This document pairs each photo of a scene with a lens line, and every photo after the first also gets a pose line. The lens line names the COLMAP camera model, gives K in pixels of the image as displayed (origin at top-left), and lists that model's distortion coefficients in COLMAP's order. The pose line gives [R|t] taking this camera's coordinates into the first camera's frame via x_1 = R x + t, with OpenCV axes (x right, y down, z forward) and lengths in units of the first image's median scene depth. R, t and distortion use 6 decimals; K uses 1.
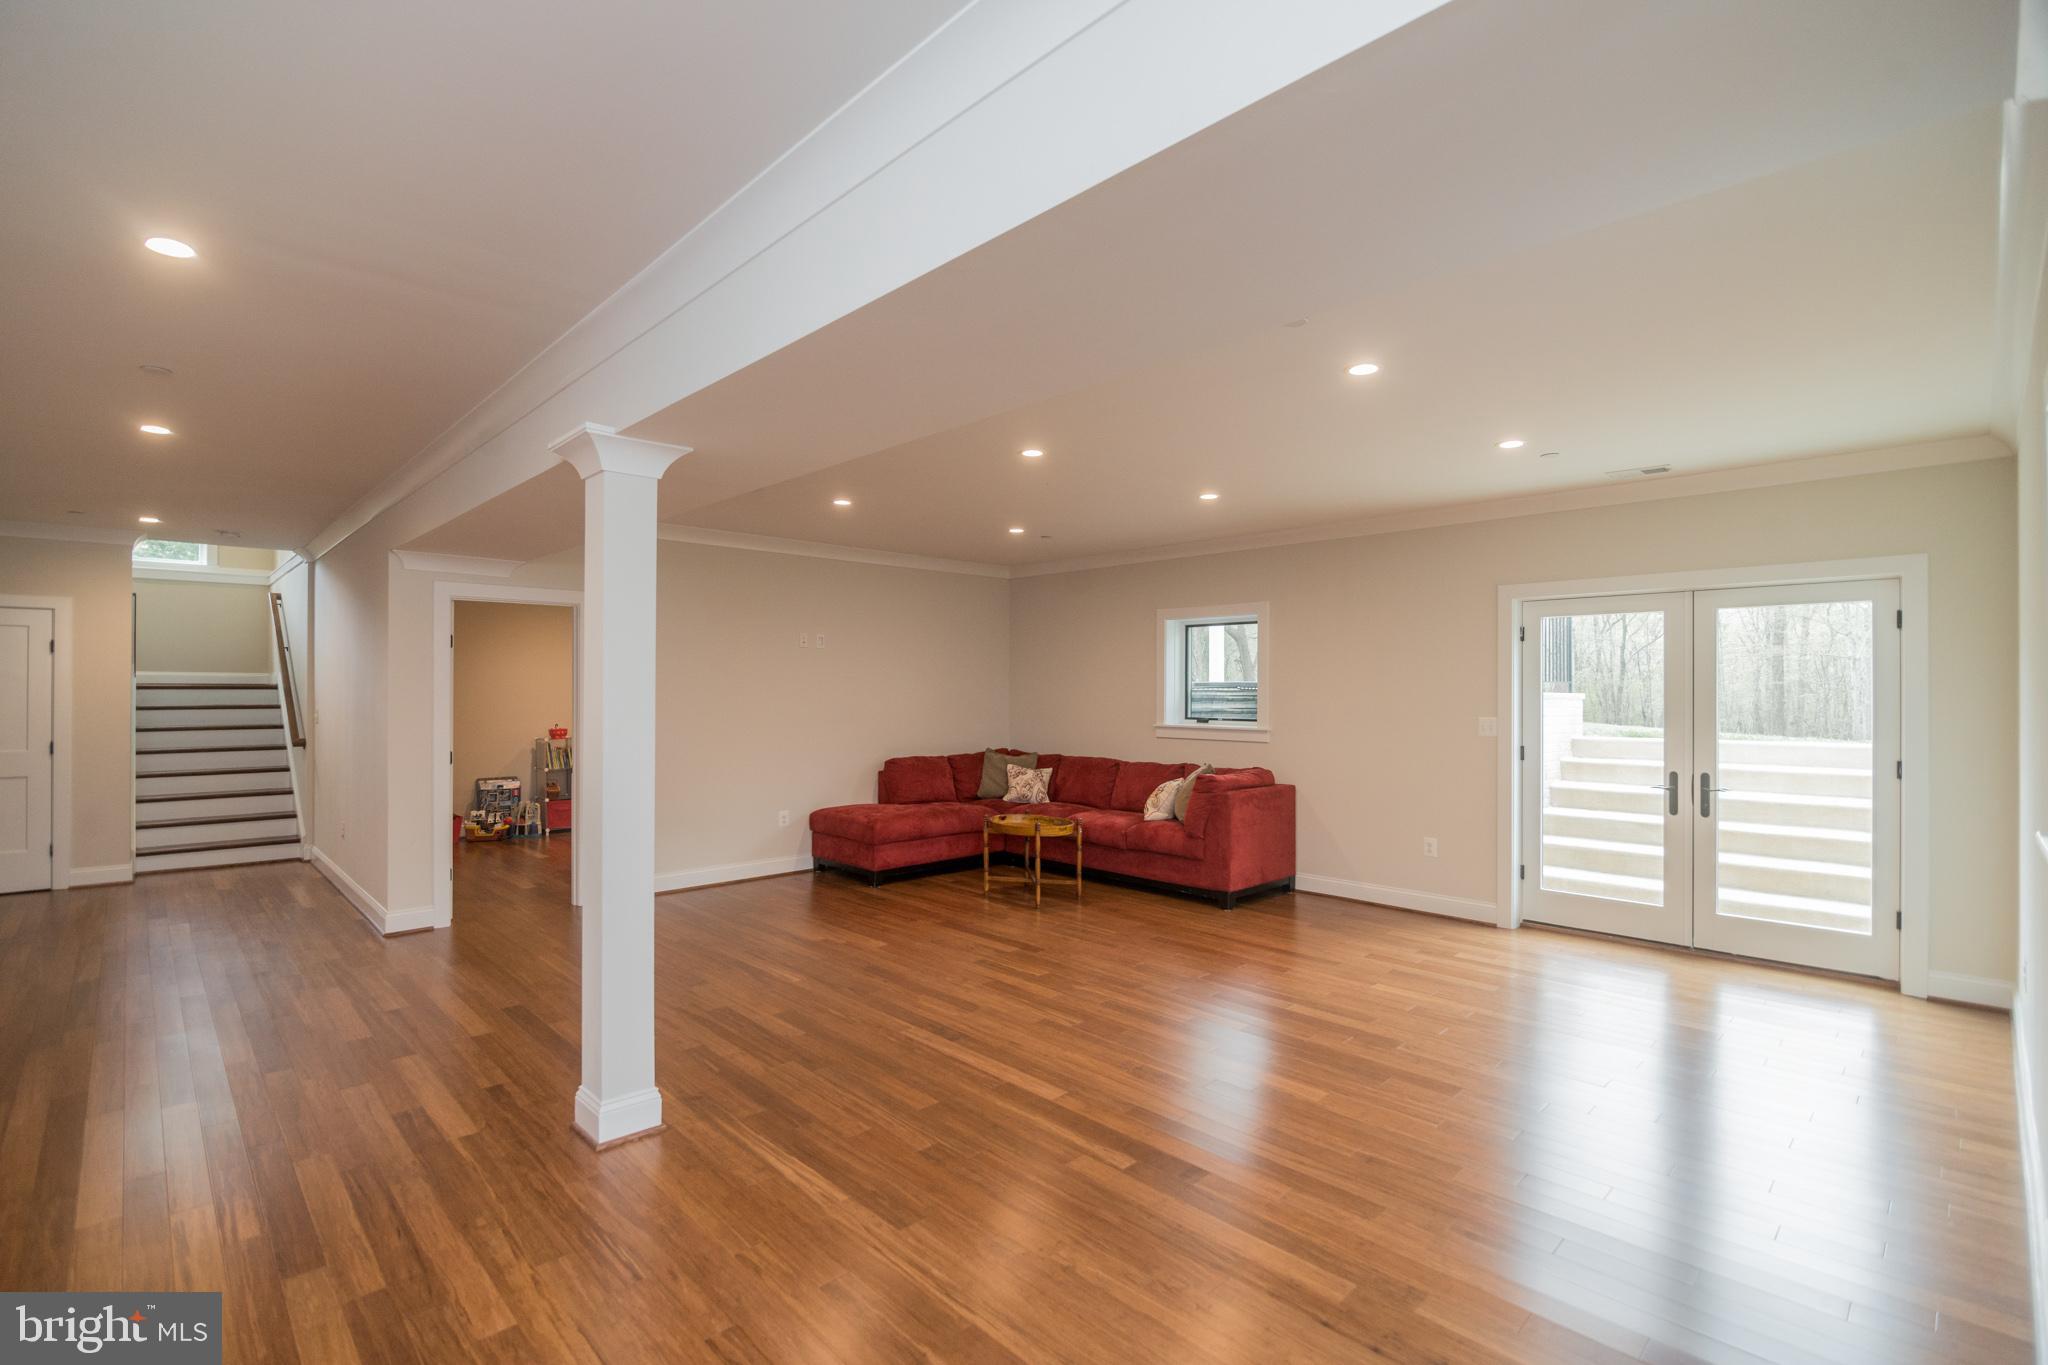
lens RADIAL K [[933.3, 0, 1007.8], [0, 933.3, 682.8], [0, 0, 1]] dist [-0.014147, 0.000046]
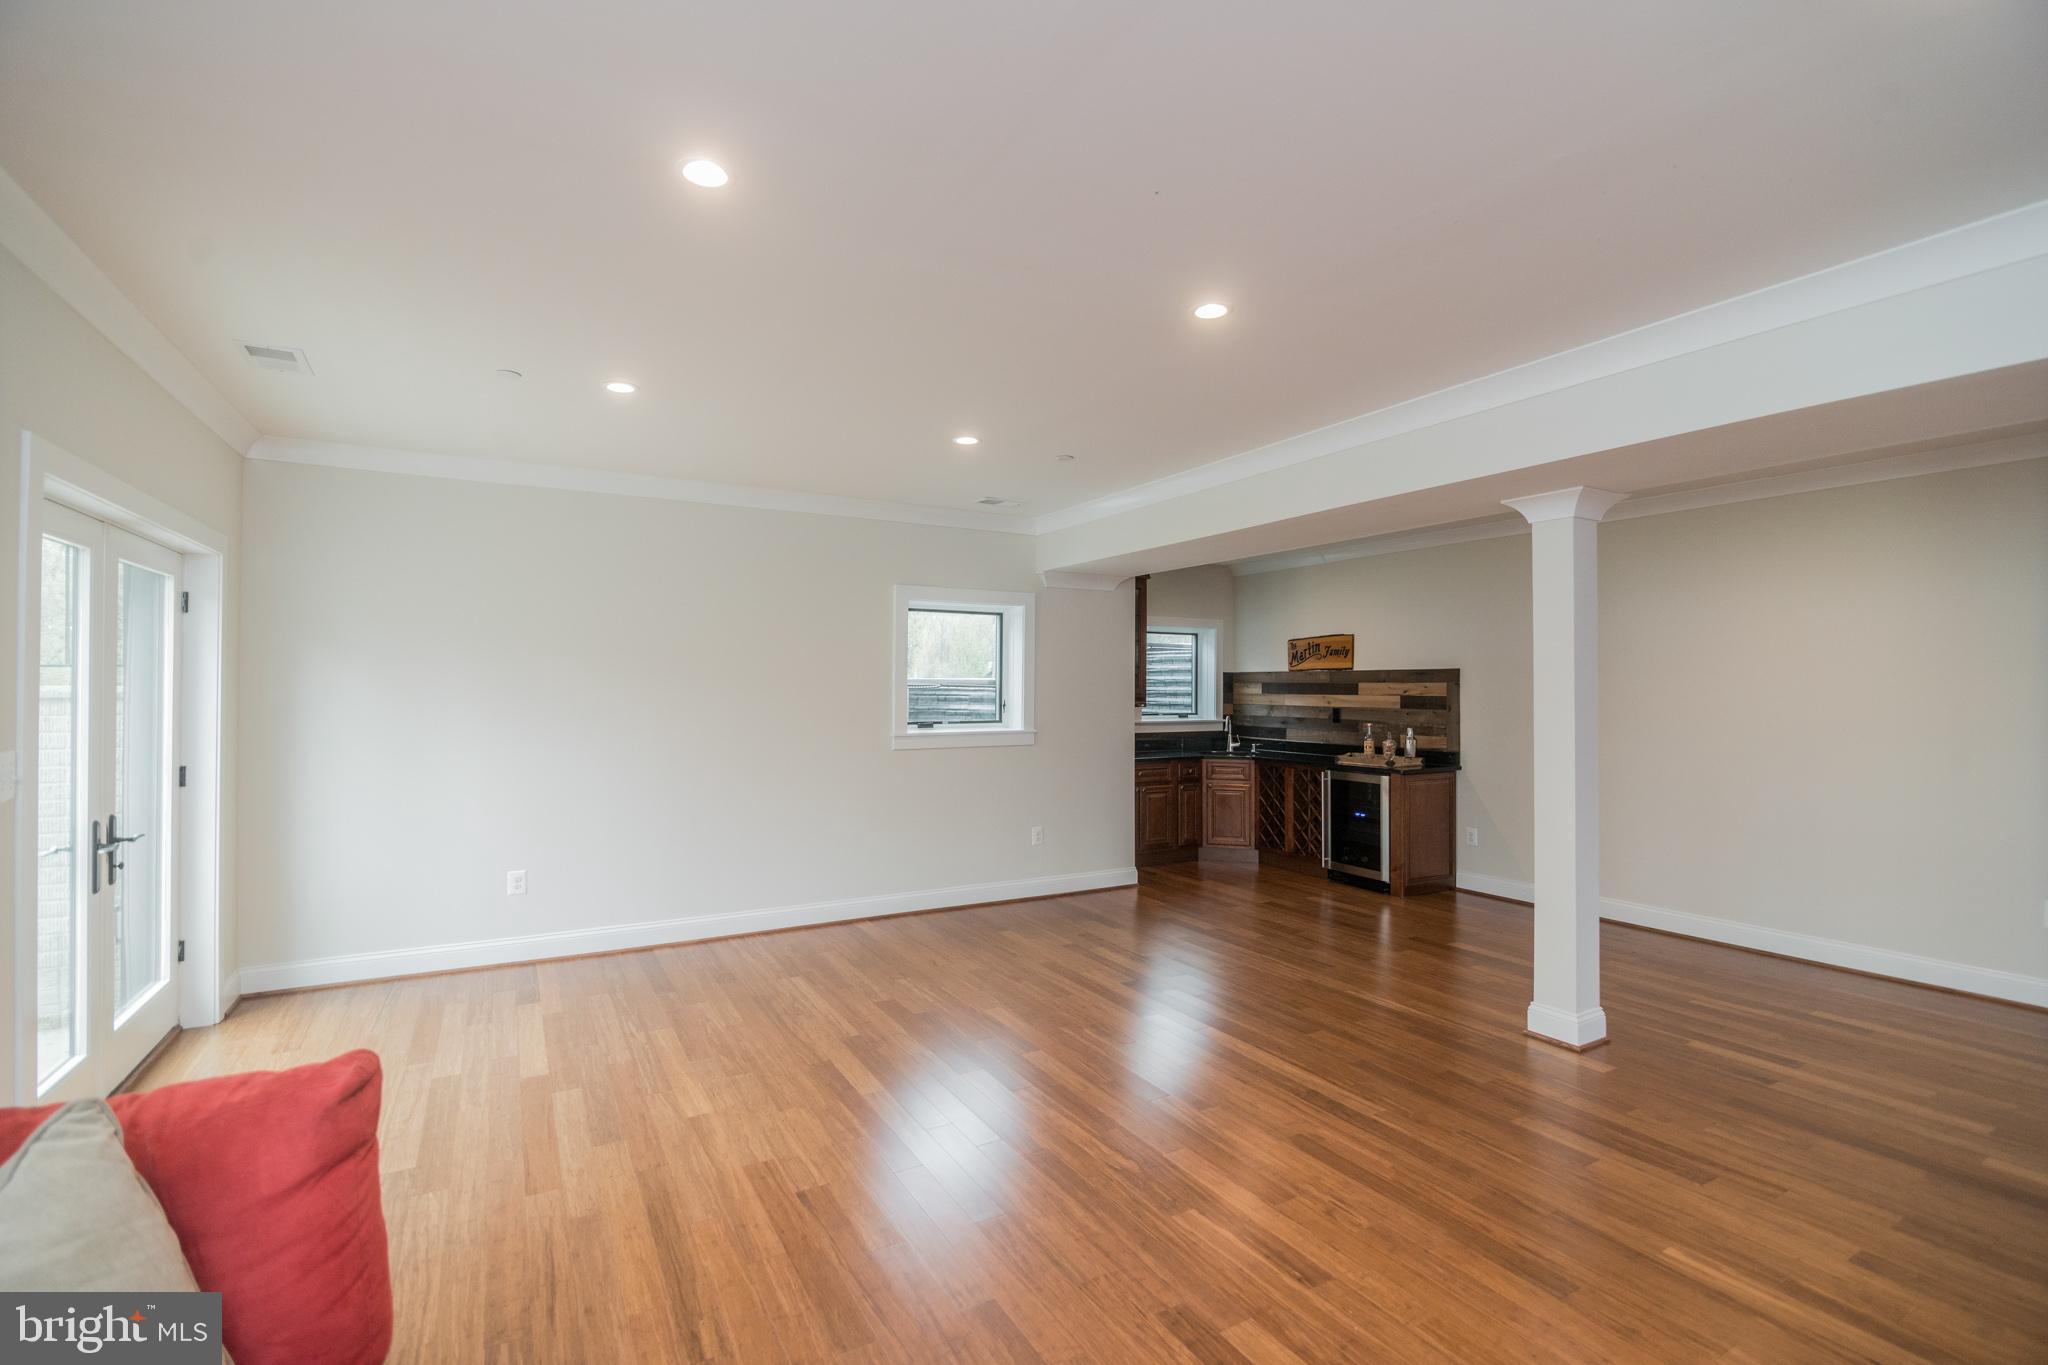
lens RADIAL K [[933.3, 0, 1007.8], [0, 933.3, 682.8], [0, 0, 1]] dist [-0.014147, 0.000046]
pose [[-0.969390, -0.000983, 0.245525, 0.004723], [-0.003172, 0.999959, -0.008518, 0.011873], [-0.245506, -0.009036, -0.969353, 1.901219]]
